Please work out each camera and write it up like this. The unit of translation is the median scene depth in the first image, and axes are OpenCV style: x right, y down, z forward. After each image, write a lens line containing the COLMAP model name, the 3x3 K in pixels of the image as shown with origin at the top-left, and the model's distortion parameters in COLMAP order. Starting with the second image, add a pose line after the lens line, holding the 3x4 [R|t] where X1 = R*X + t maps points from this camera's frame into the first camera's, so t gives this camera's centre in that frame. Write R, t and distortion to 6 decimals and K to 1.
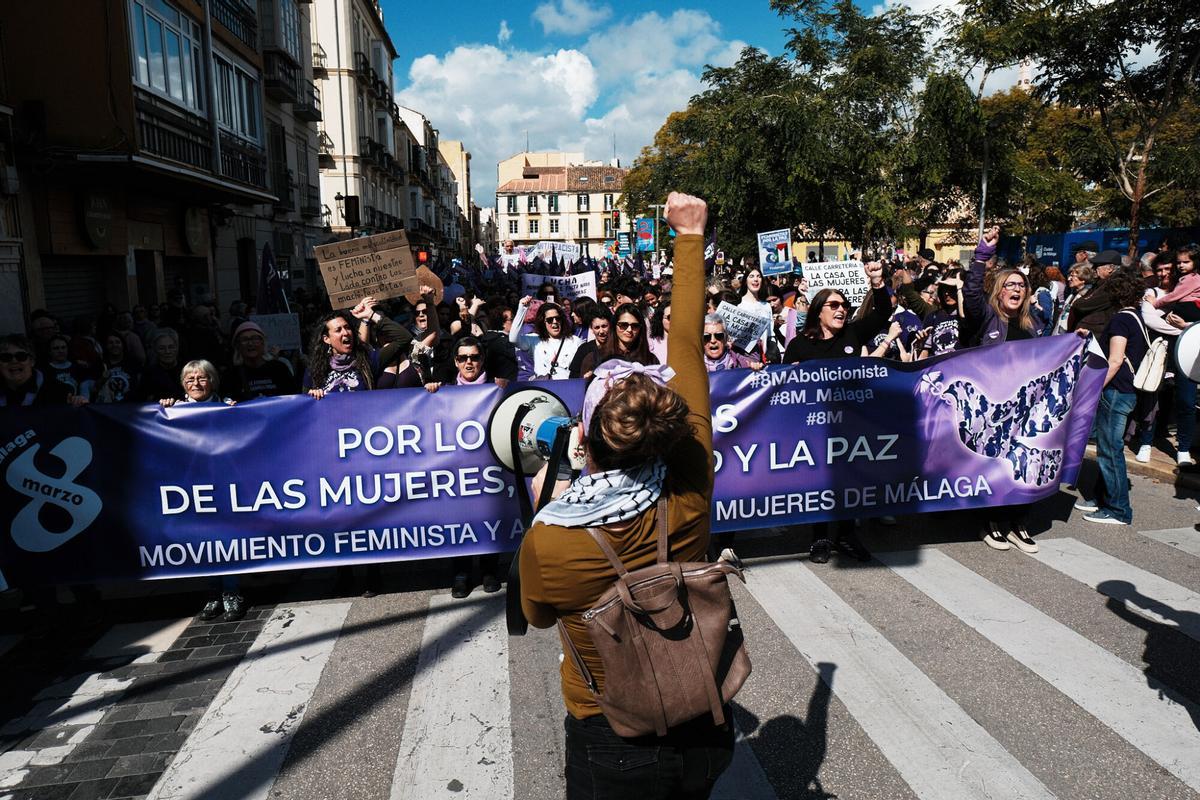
lens RADIAL K [[931.7, 0, 600.0], [0, 931.7, 400.0], [0, 0, 1]] dist [-0.005919, 0.005918]
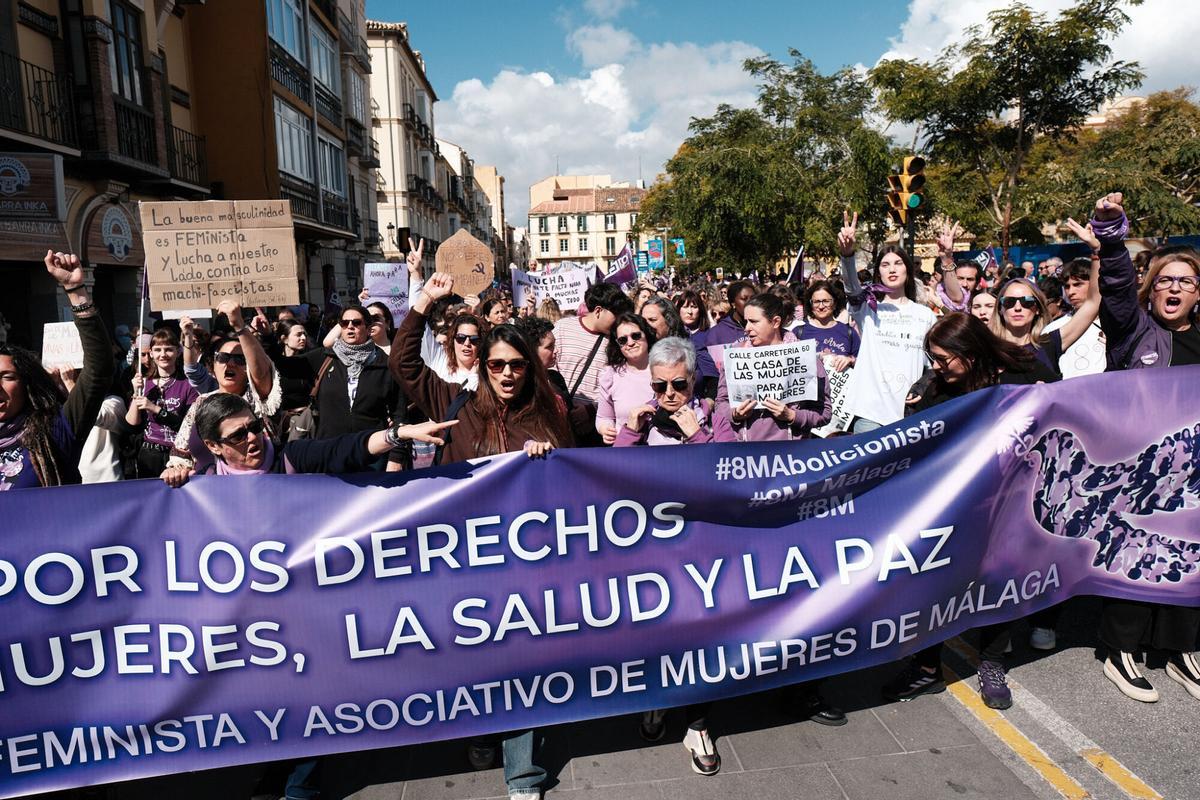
lens RADIAL K [[931.7, 0, 600.0], [0, 931.7, 400.0], [0, 0, 1]] dist [-0.005919, 0.005918]
pose [[0.999211, -0.009667, -0.038522, 0.022483], [0.009027, 0.999819, -0.016755, 0.019136], [0.038677, 0.016394, 0.999117, -0.133227]]
